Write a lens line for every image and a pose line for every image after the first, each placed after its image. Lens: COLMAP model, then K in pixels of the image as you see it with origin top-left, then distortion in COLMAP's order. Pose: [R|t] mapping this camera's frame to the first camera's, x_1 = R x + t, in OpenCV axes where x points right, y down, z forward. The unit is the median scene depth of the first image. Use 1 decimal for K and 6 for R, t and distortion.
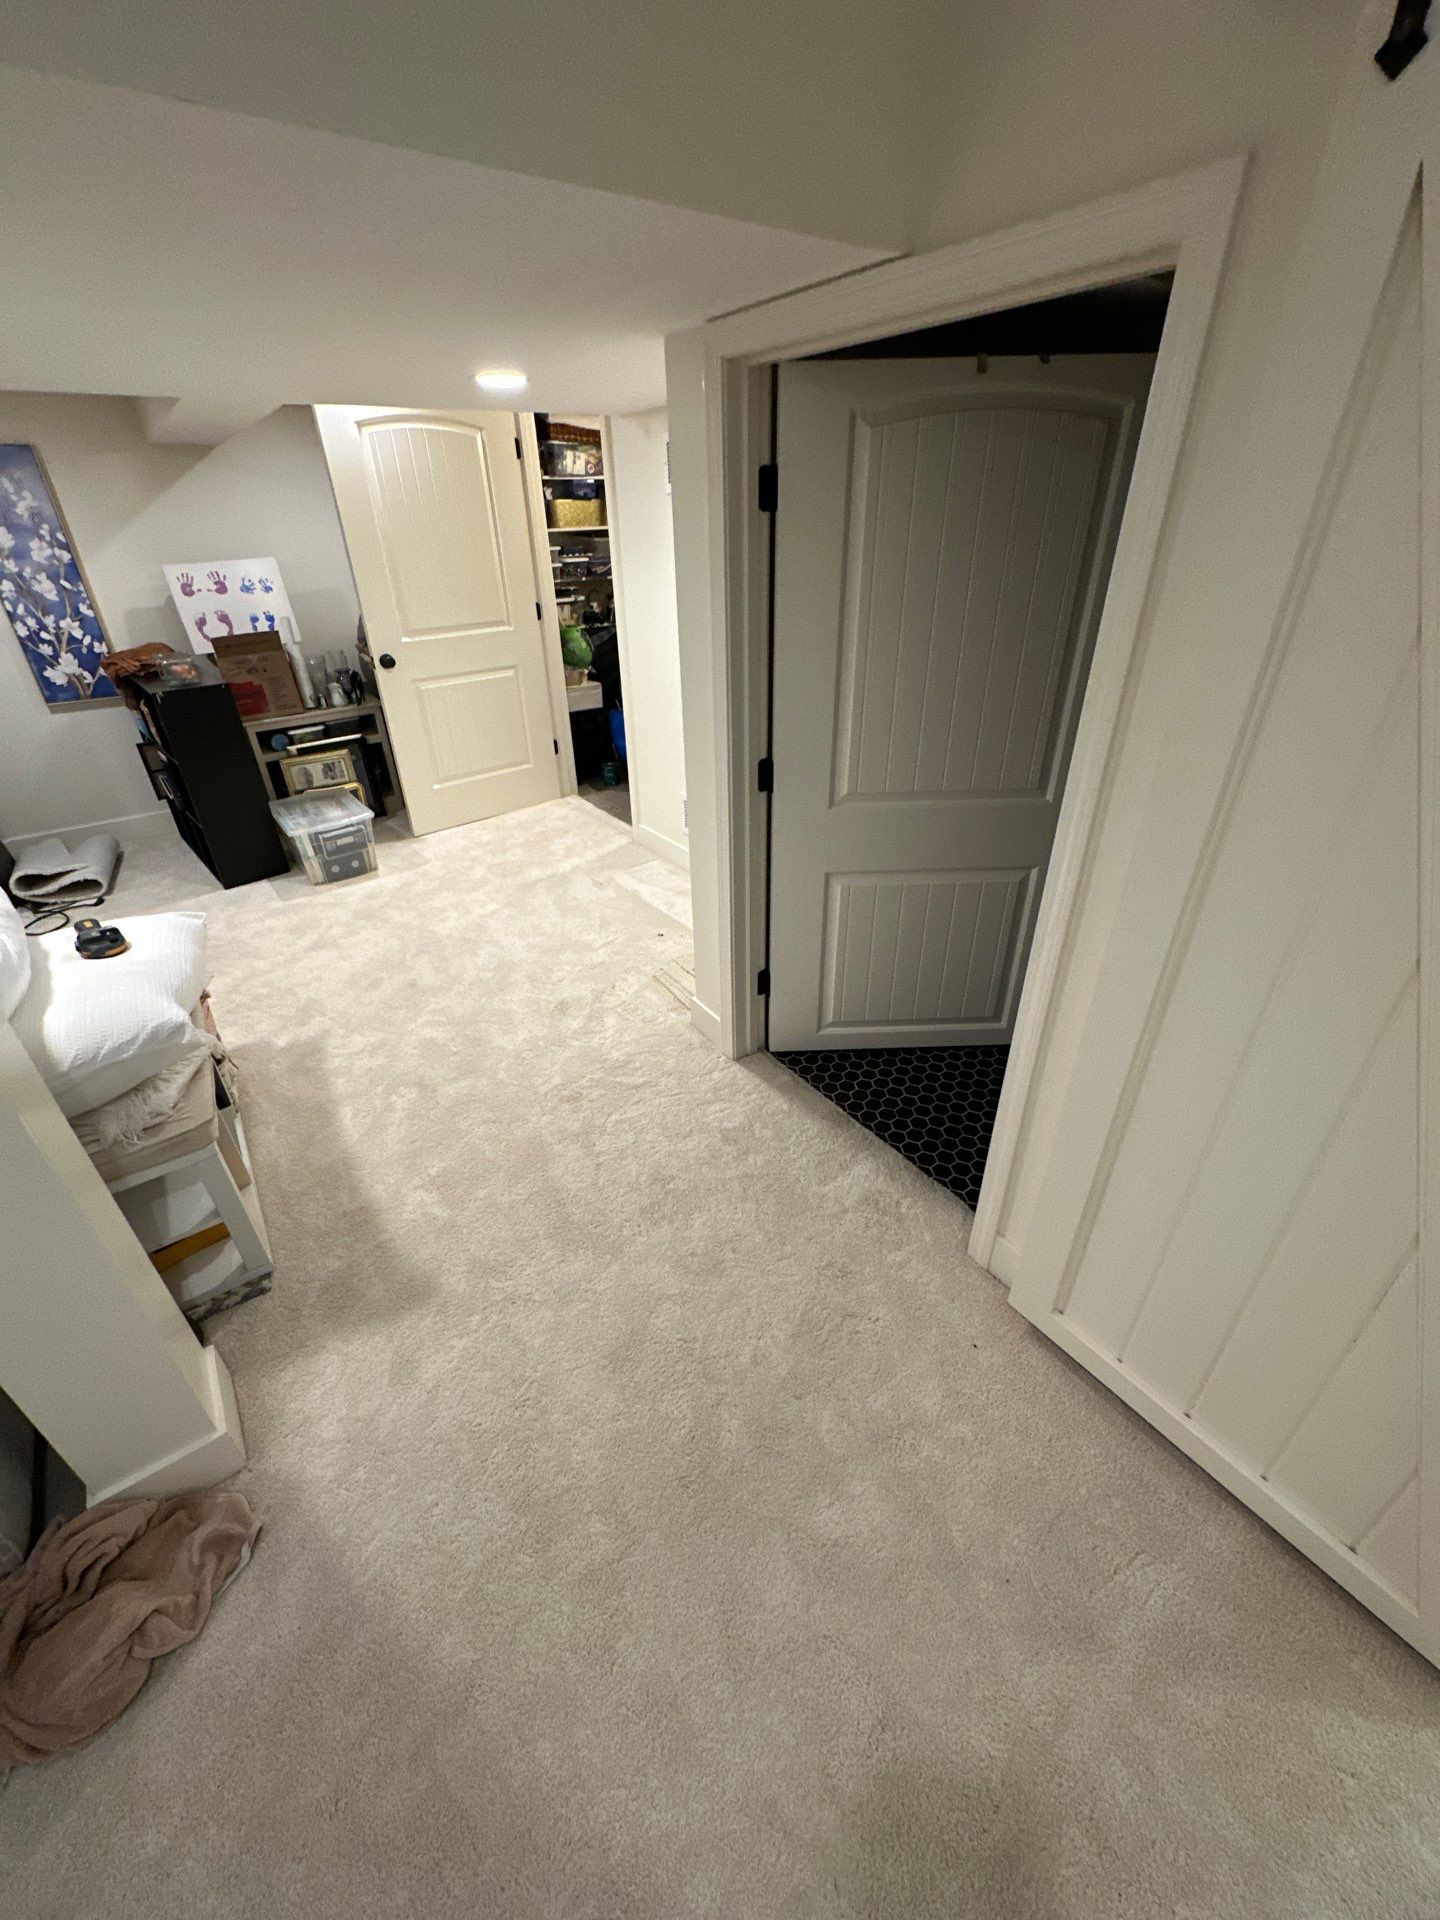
lens RADIAL K [[768.4, 0, 715.0], [0, 768.4, 959.5], [0, 0, 1]] dist [0.001225, -0.000029]
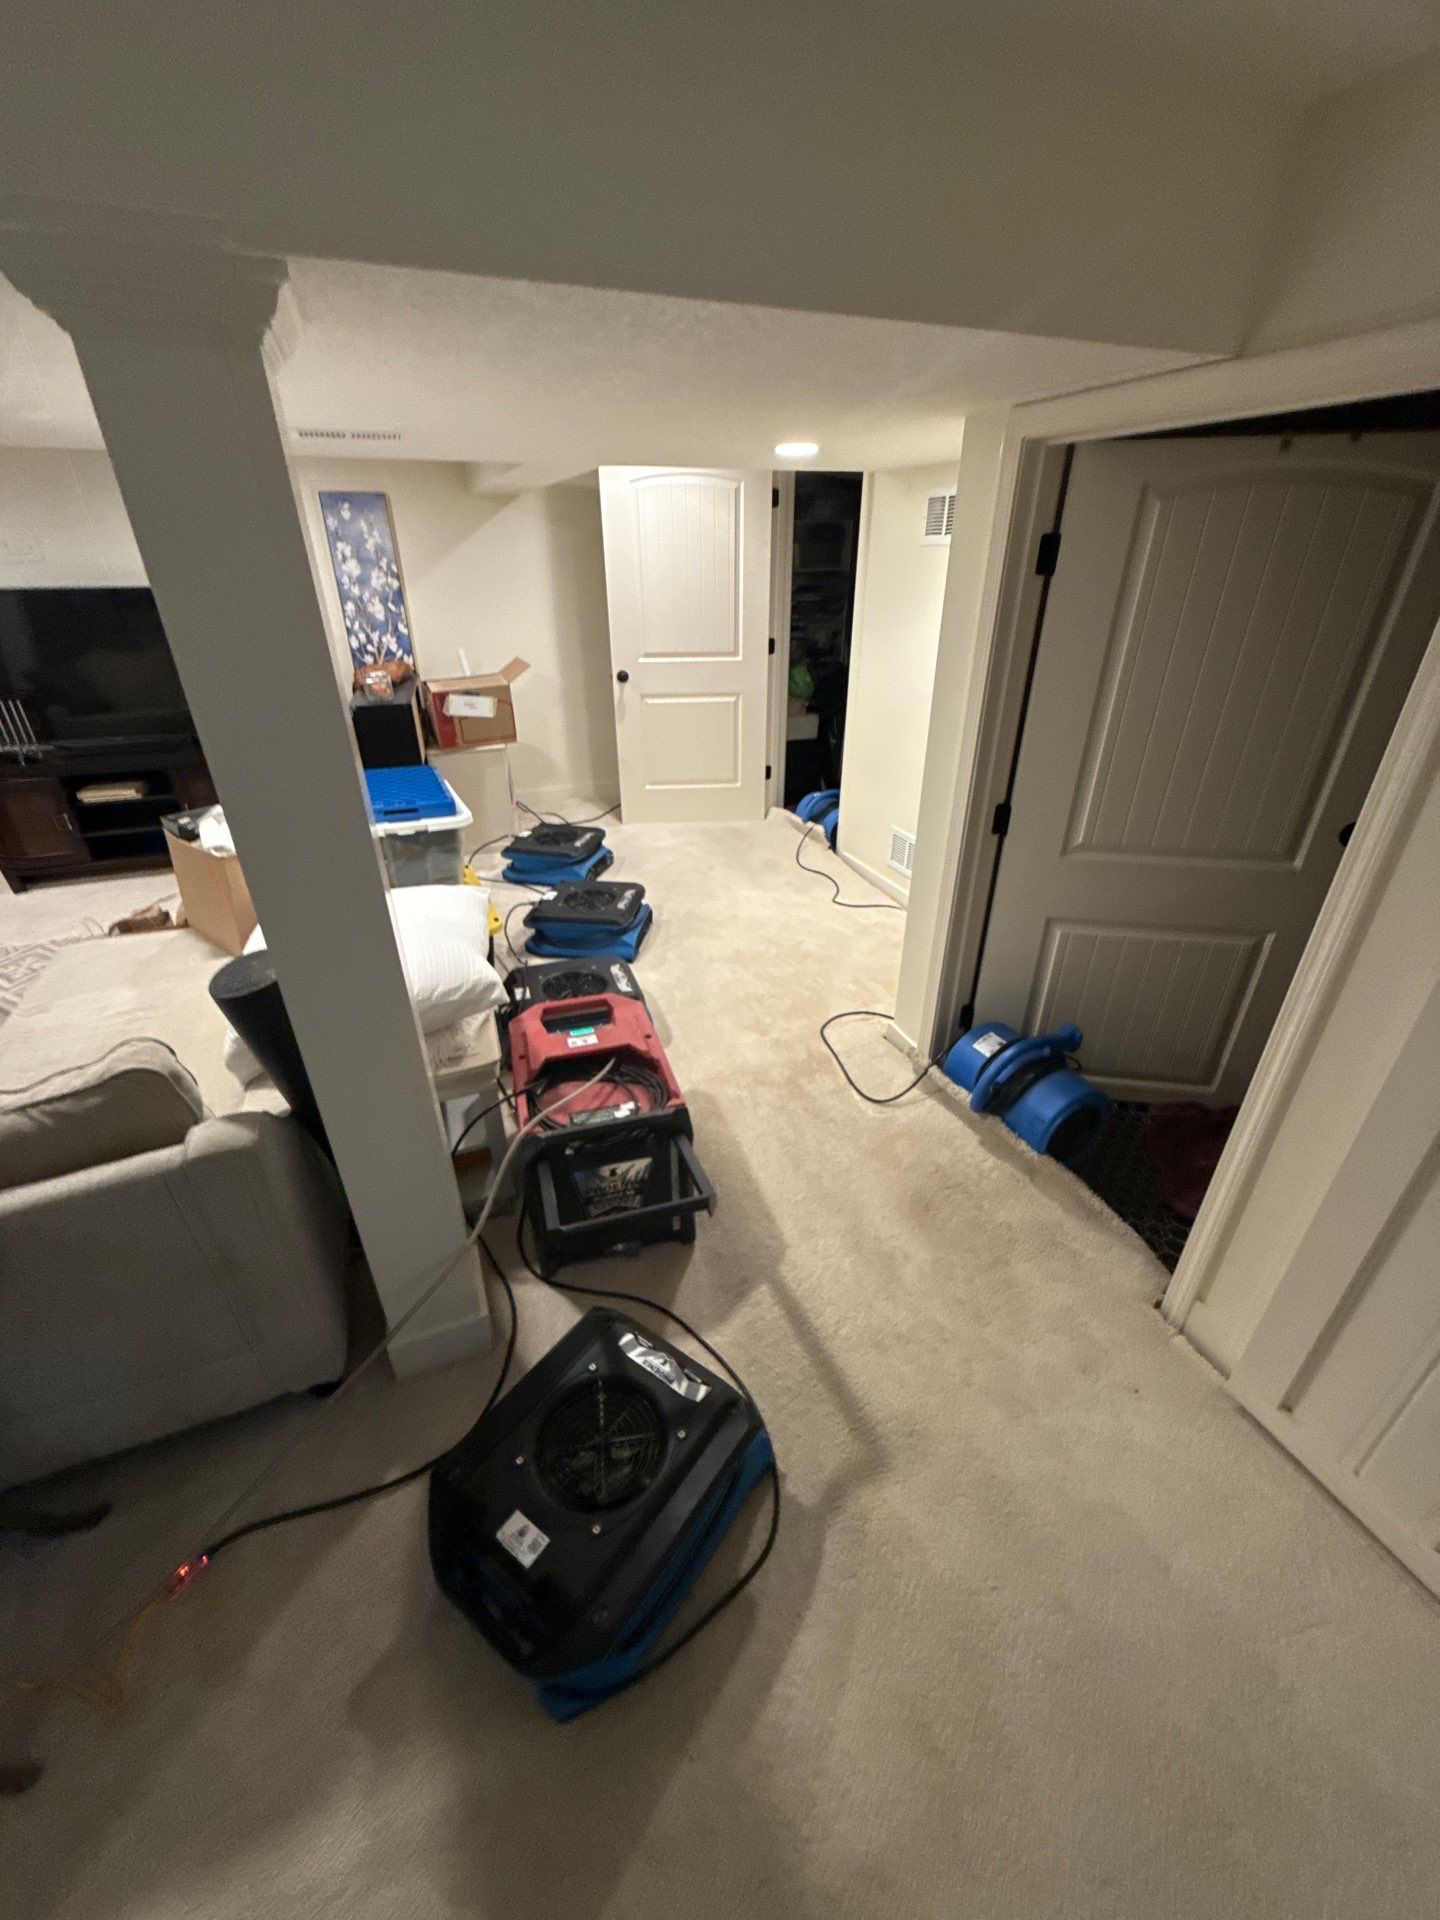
lens RADIAL K [[768.4, 0, 723.3], [0, 768.4, 959.7], [0, 0, 1]] dist [0.001225, -0.000029]
pose [[0.973242, 0.125564, -0.192442, -0.075559], [-0.131902, 0.991052, -0.020433, 0.021342], [0.188154, 0.045269, 0.981096, -0.087787]]
